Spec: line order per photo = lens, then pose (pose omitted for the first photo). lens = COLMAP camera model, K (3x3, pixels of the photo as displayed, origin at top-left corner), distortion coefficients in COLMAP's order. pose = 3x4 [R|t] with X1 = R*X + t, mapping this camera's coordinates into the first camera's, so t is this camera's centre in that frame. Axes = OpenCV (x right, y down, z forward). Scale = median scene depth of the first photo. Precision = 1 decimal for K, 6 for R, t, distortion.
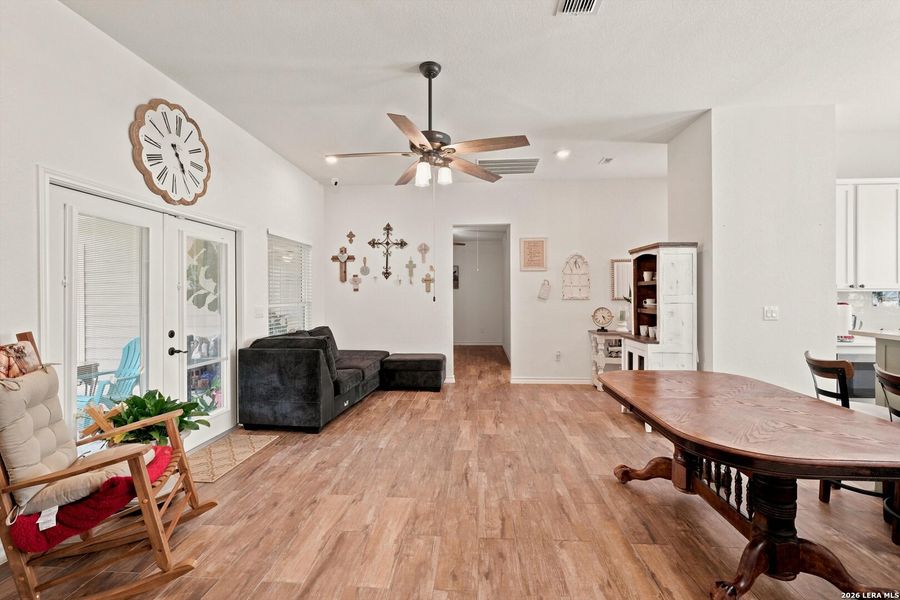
lens RADIAL K [[395.8, 0, 455.3], [0, 395.8, 301.5], [0, 0, 1]] dist [-0.003169, -0.000505]
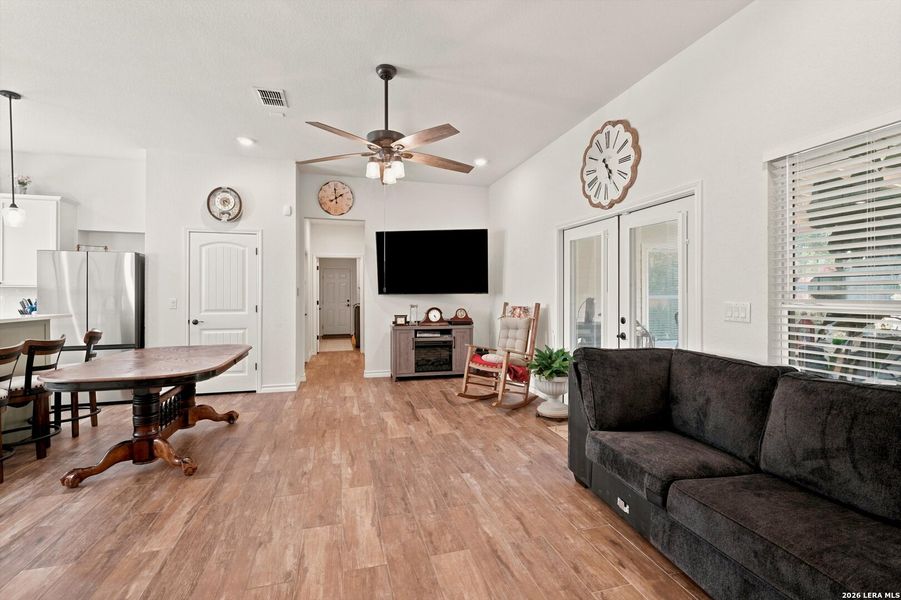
lens RADIAL K [[396.3, 0, 448.1], [0, 396.3, 296.0], [0, 0, 1]] dist [-0.003169, -0.000505]
pose [[-0.946680, 0.006316, -0.322113, 0.118578], [-0.002499, 0.999634, 0.026945, -0.017378], [0.322165, 0.026313, -0.946318, 1.989014]]
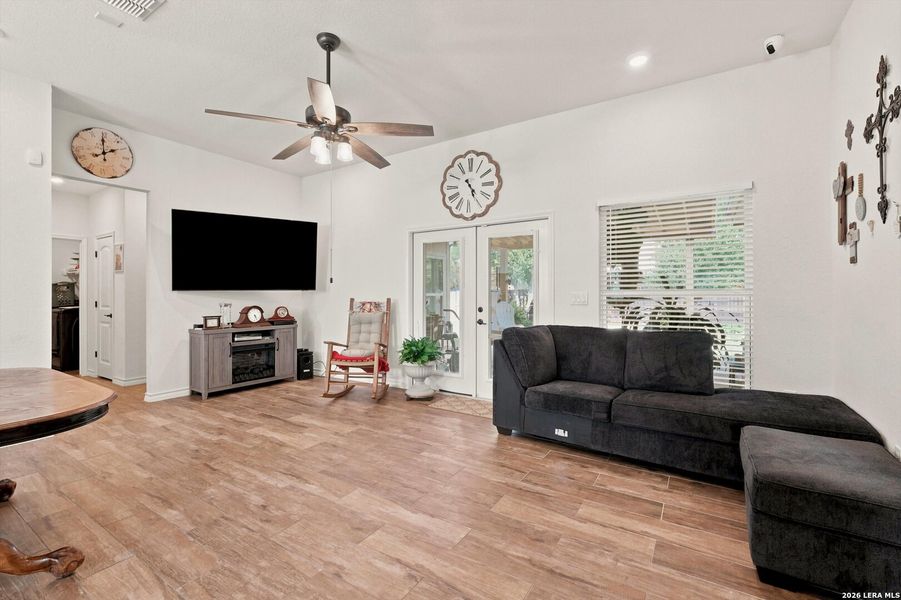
lens RADIAL K [[396.3, 0, 446.4], [0, 396.3, 297.0], [0, 0, 1]] dist [-0.003169, -0.000505]
pose [[-0.494476, 0.009879, -0.869135, 0.611668], [-0.012453, 0.999752, 0.018448, 0.012602], [0.869102, 0.019945, -0.494231, 1.672709]]
